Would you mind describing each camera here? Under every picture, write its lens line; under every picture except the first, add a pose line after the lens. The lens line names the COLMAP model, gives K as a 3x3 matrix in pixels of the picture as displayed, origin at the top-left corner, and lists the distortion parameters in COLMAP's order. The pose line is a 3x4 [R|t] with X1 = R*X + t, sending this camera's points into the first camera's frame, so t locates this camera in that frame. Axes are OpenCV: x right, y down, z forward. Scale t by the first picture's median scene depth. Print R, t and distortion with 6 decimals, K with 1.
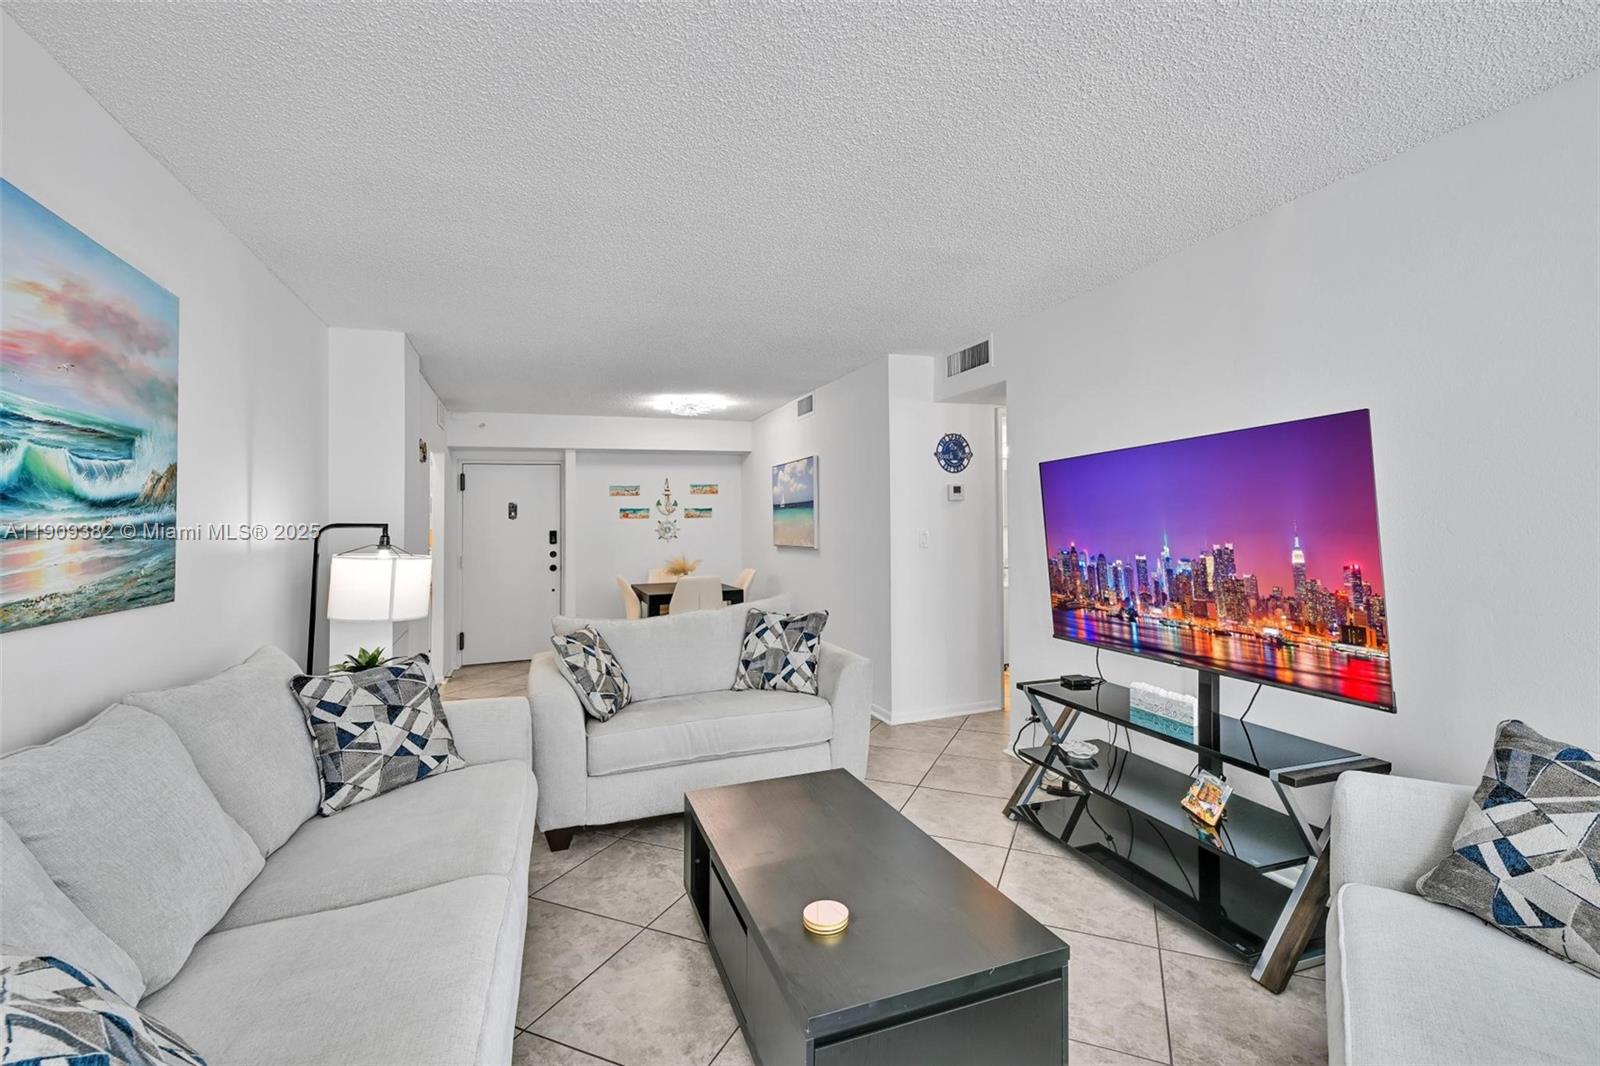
lens RADIAL K [[706.1, 0, 793.3], [0, 706.1, 528.7], [0, 0, 1]] dist [0.010691, -0.000145]
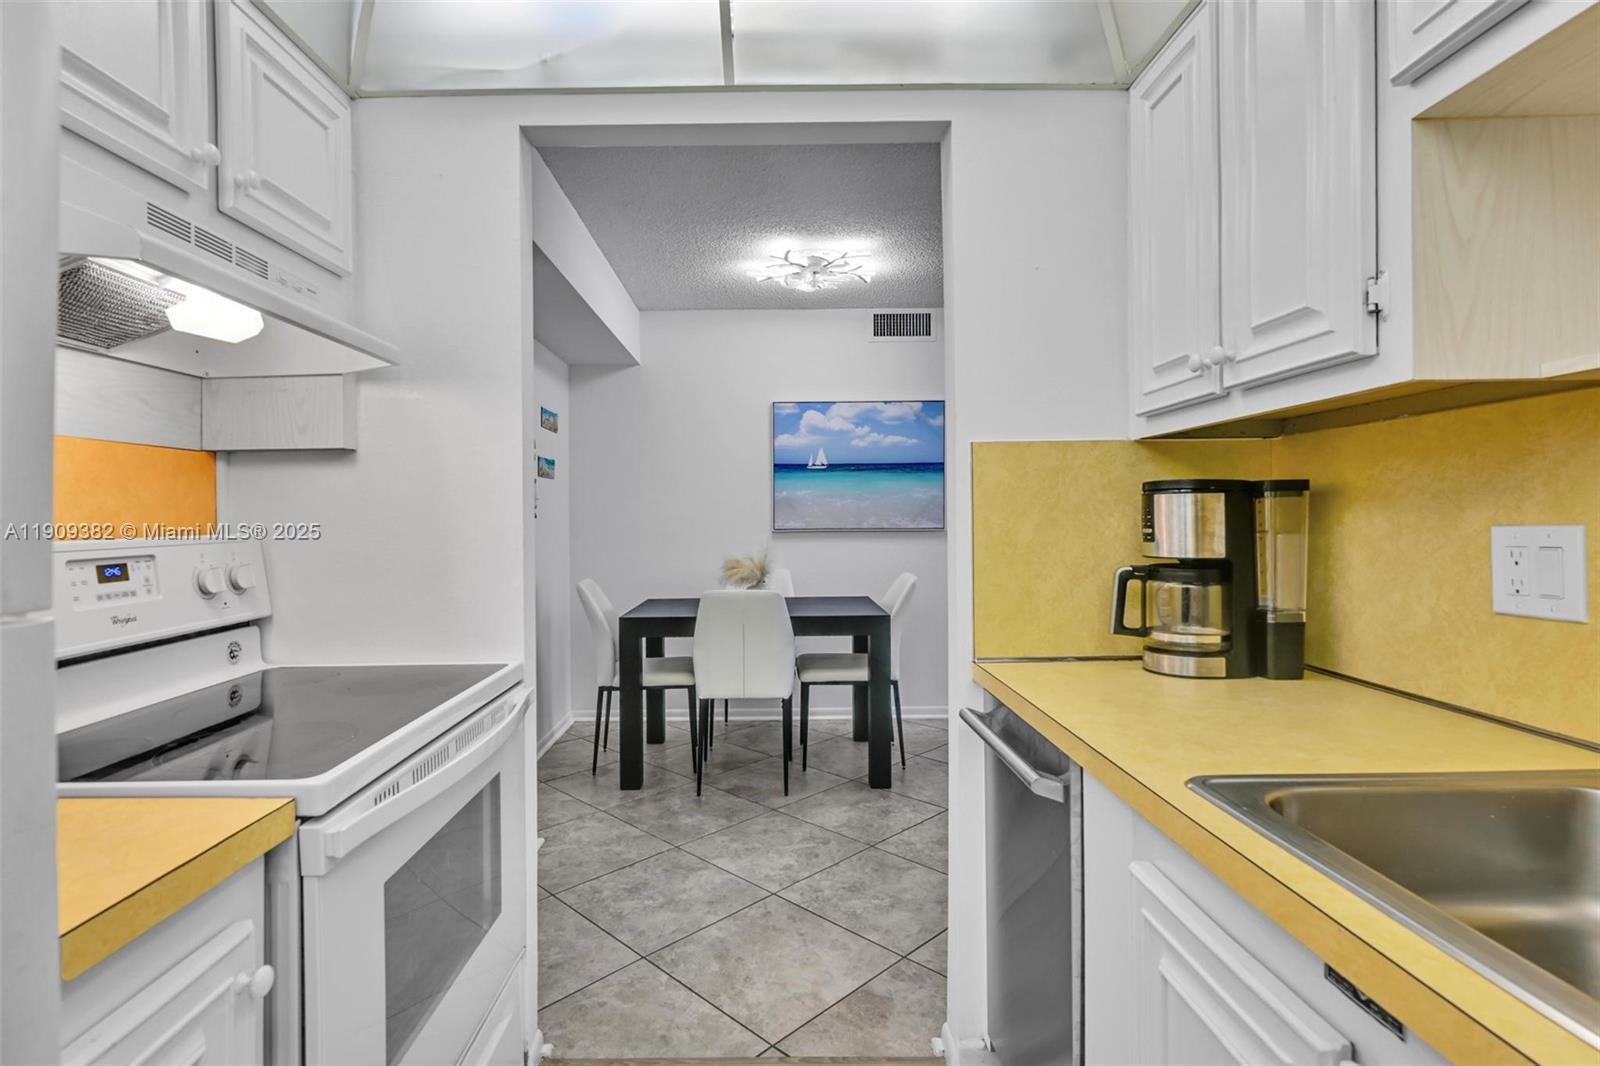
lens RADIAL K [[778.0, 0, 777.2], [0, 778.0, 546.6], [0, 0, 1]] dist [0.005144, 0.000001]
pose [[0.337239, -0.018464, 0.941238, -1.537676], [0.006361, 0.999830, 0.017334, 0.062764], [-0.941398, 0.000142, 0.337299, 1.748440]]
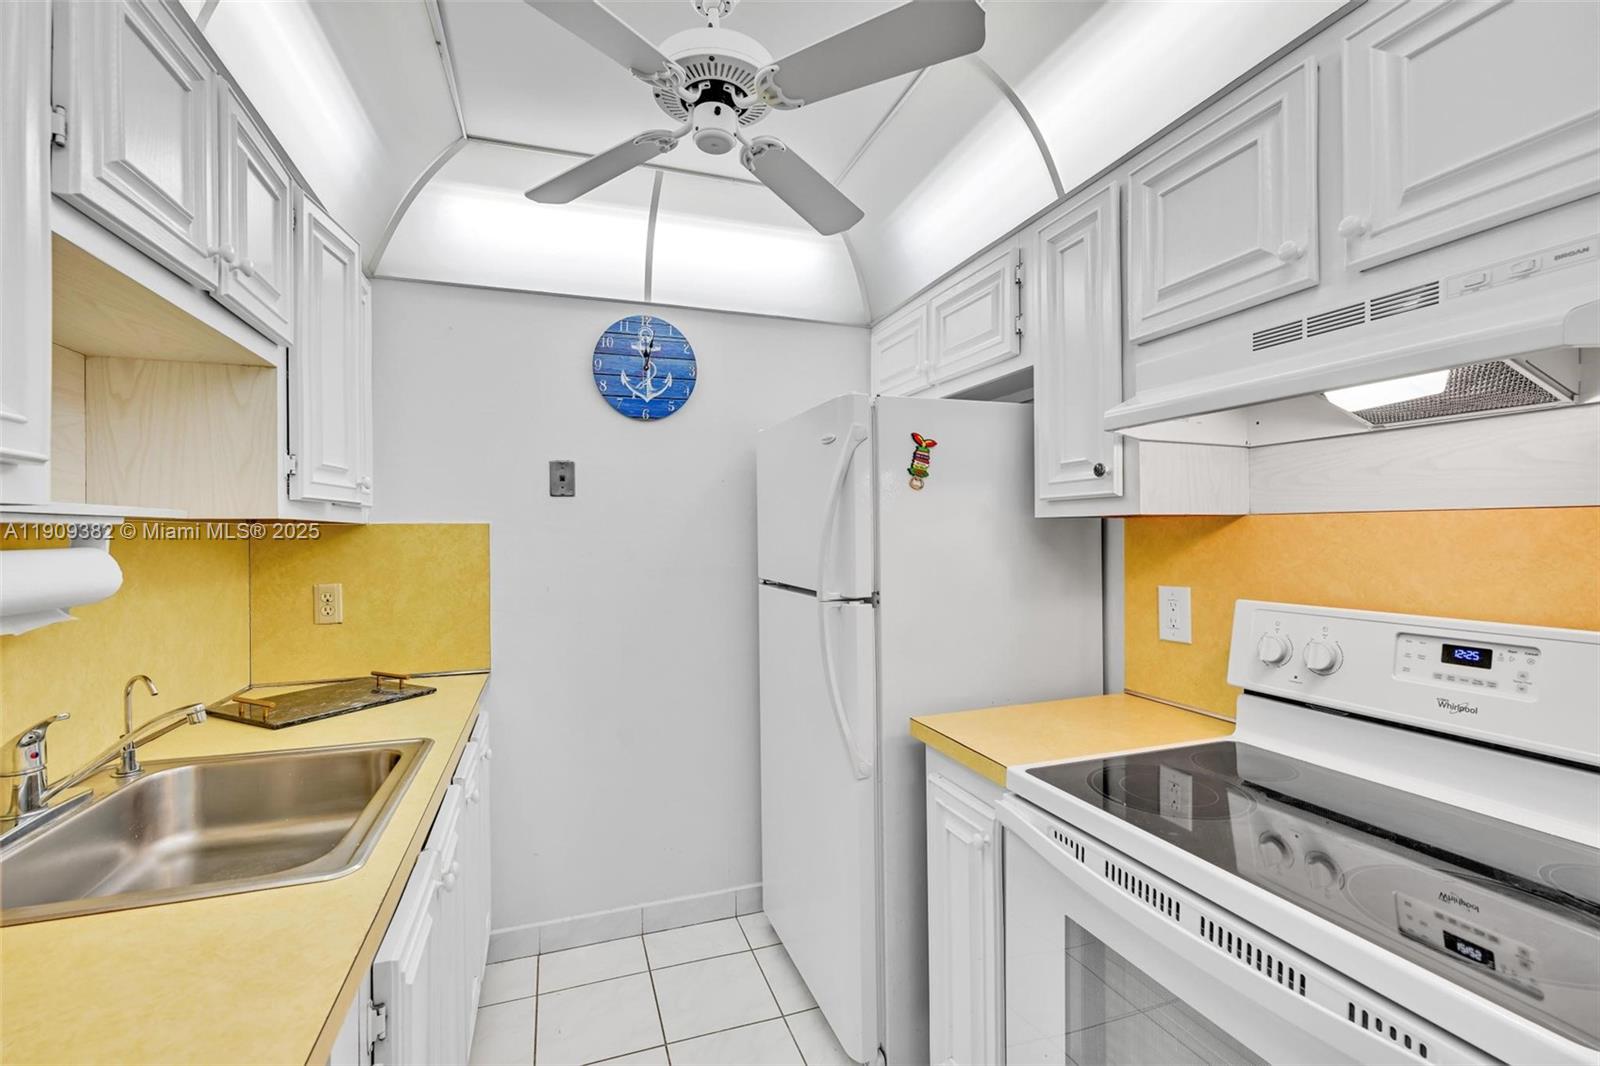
lens RADIAL K [[706.1, 0, 803.6], [0, 706.1, 542.0], [0, 0, 1]] dist [0.010691, -0.000145]
pose [[-0.035041, 0.039339, -0.998611, -0.936860], [0.010822, 0.999181, 0.038982, 0.010198], [0.999327, -0.009441, -0.035438, 1.893118]]
